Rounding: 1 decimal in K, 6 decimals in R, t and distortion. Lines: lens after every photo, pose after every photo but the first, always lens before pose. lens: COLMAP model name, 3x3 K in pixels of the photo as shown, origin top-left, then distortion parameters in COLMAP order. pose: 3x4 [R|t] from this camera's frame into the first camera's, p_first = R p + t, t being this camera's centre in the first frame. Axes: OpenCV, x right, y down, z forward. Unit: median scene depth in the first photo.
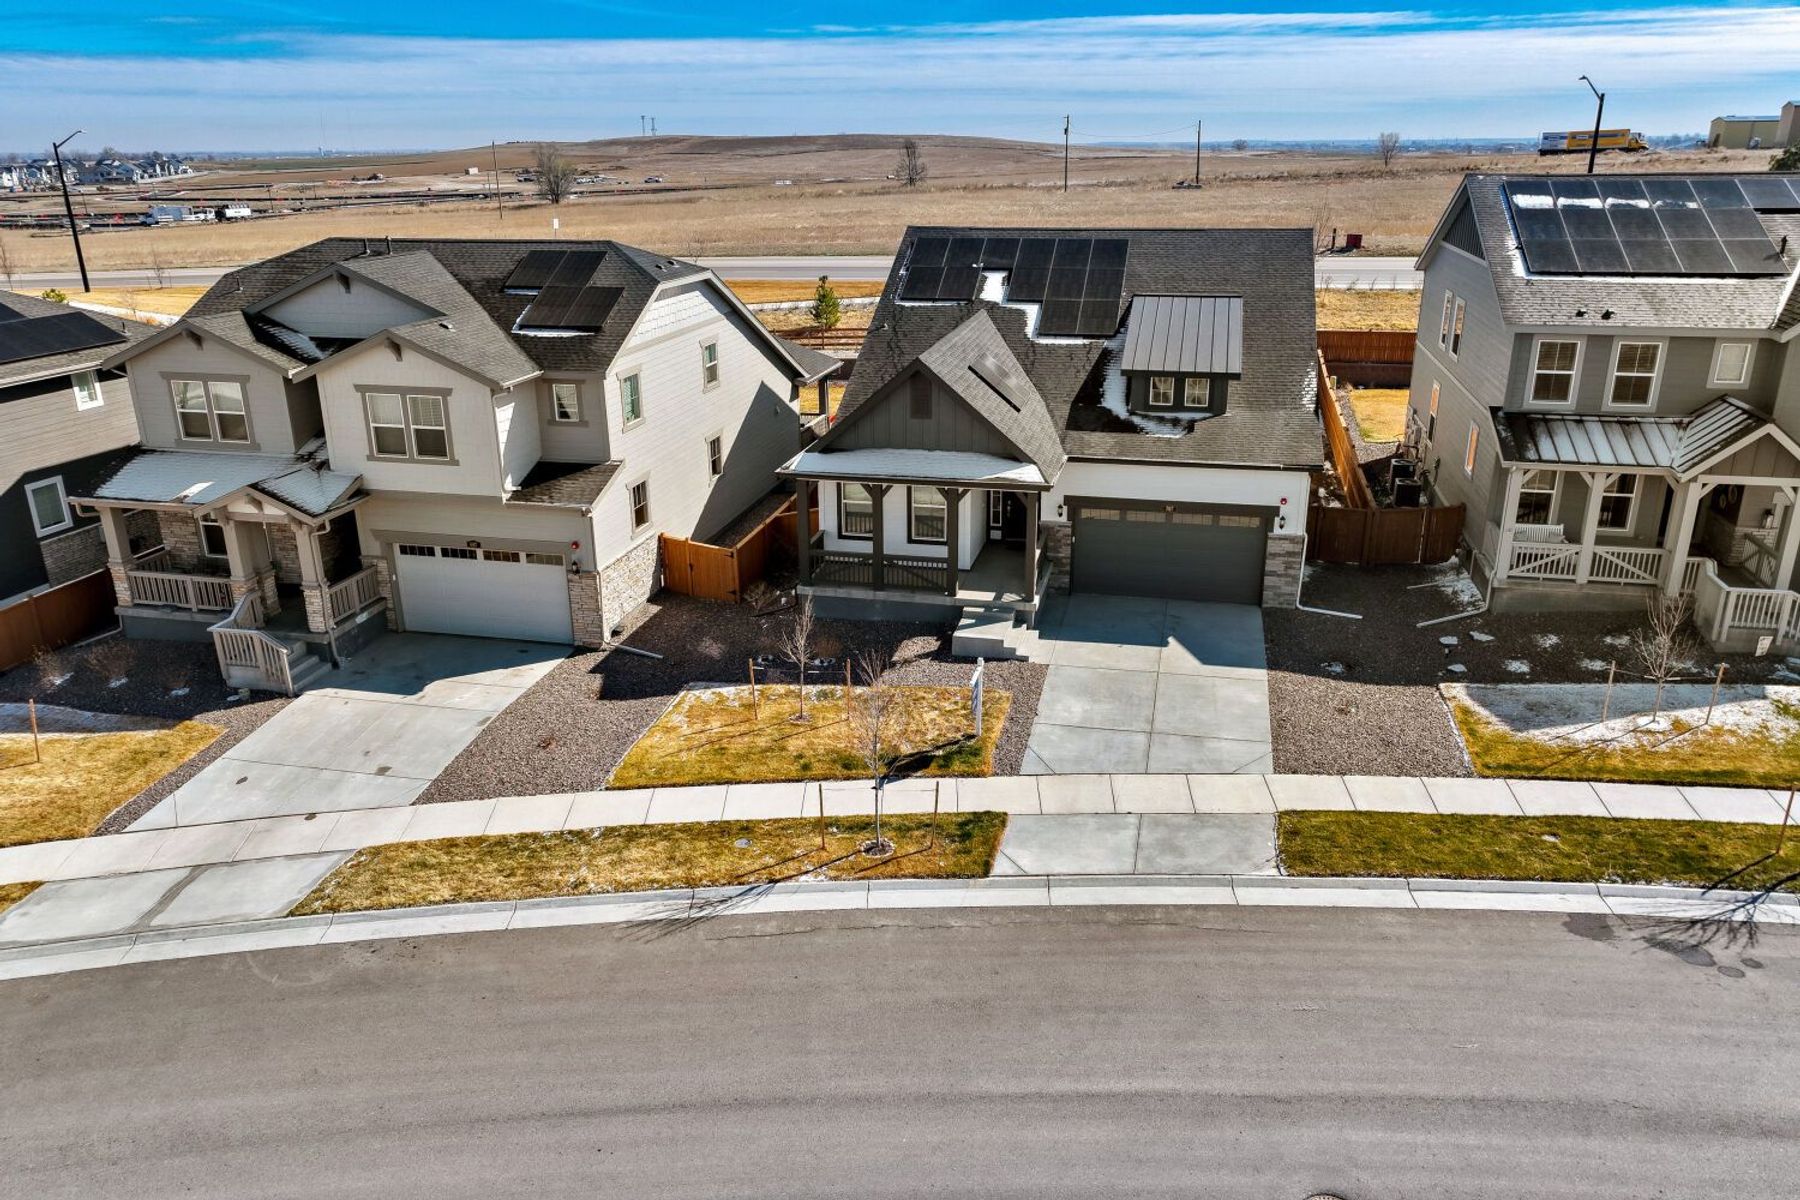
lens RADIAL K [[1278.0, 0, 910.3], [0, 1278.0, 608.0], [0, 0, 1]] dist [0.005805, 0.003257]
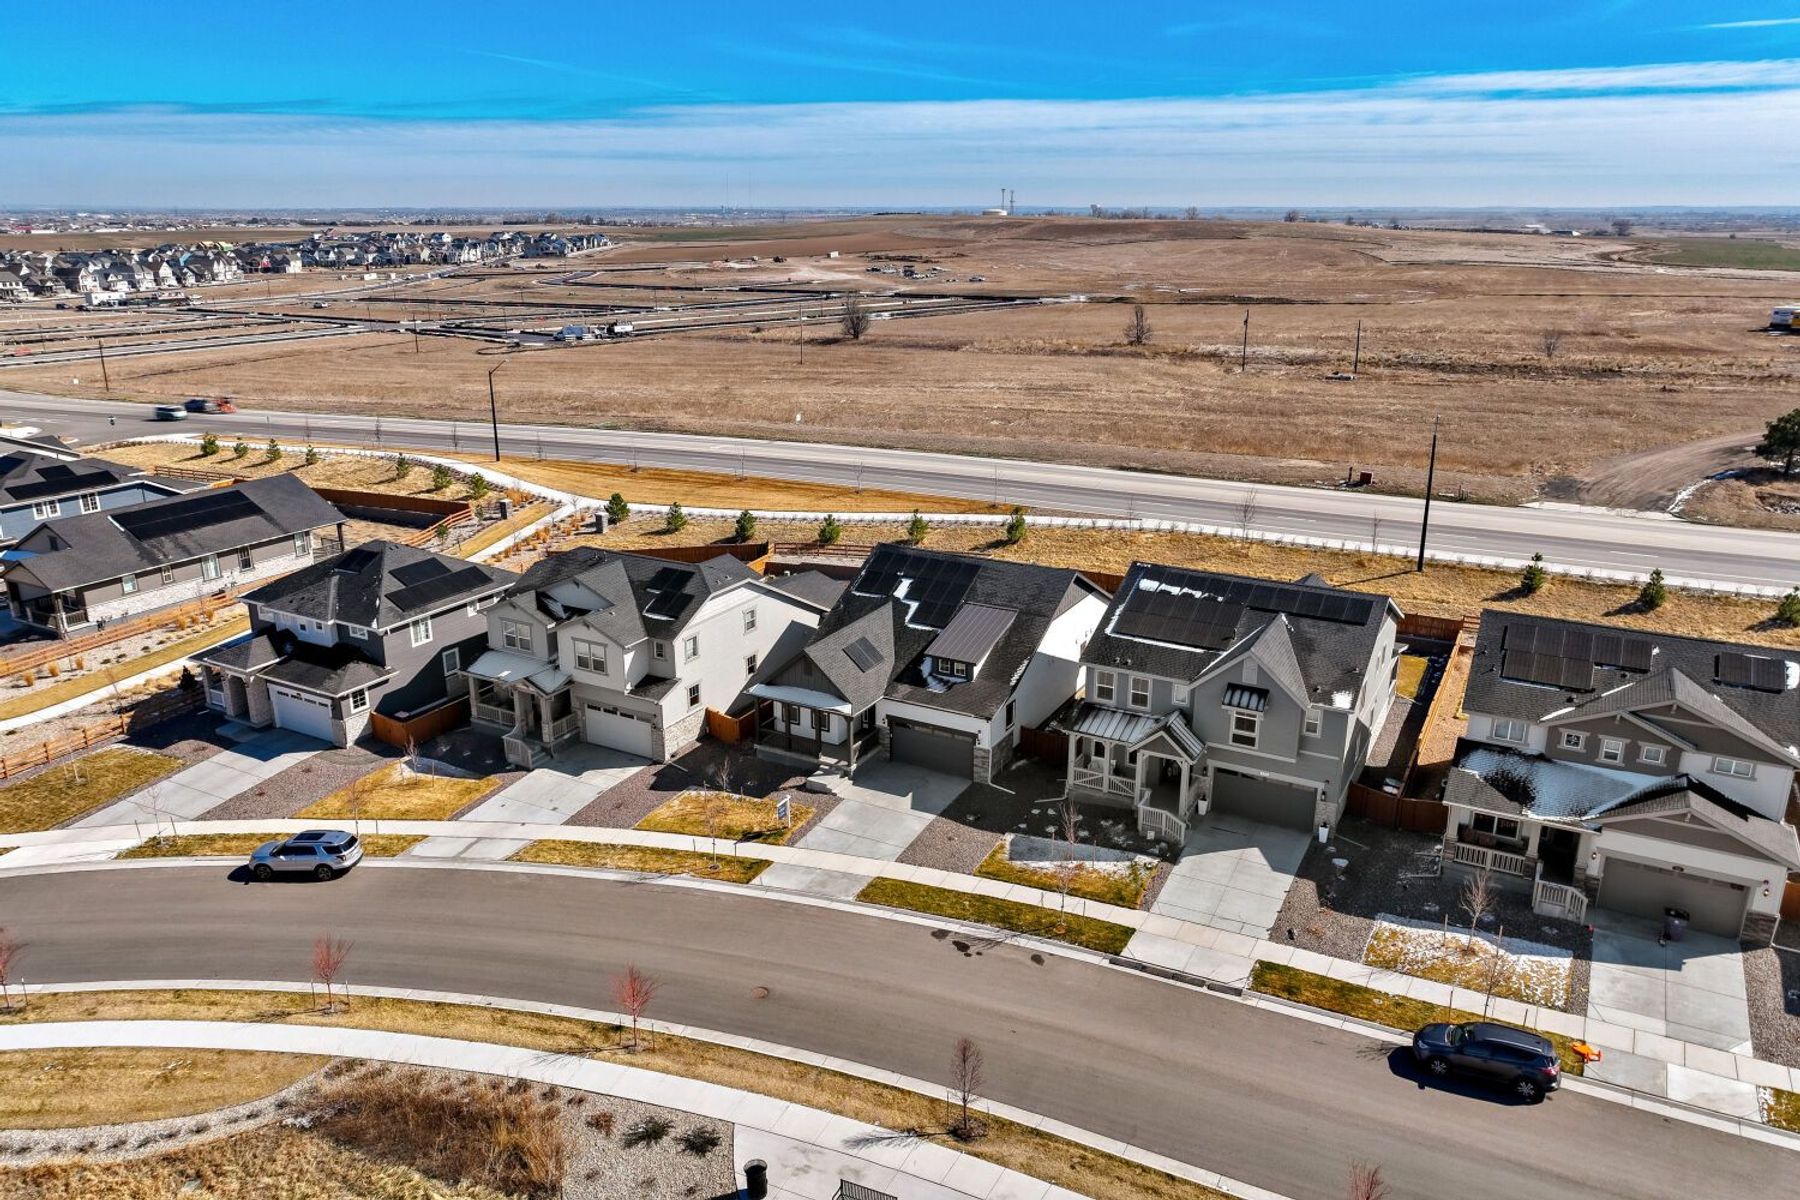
lens RADIAL K [[1278.0, 0, 900.4], [0, 1278.0, 598.0], [0, 0, 1]] dist [0.005805, 0.003257]
pose [[0.961376, 0.089215, -0.260378, 0.694100], [-0.101411, 0.994272, -0.033759, -0.217854], [0.255875, 0.058860, 0.964916, -1.020960]]
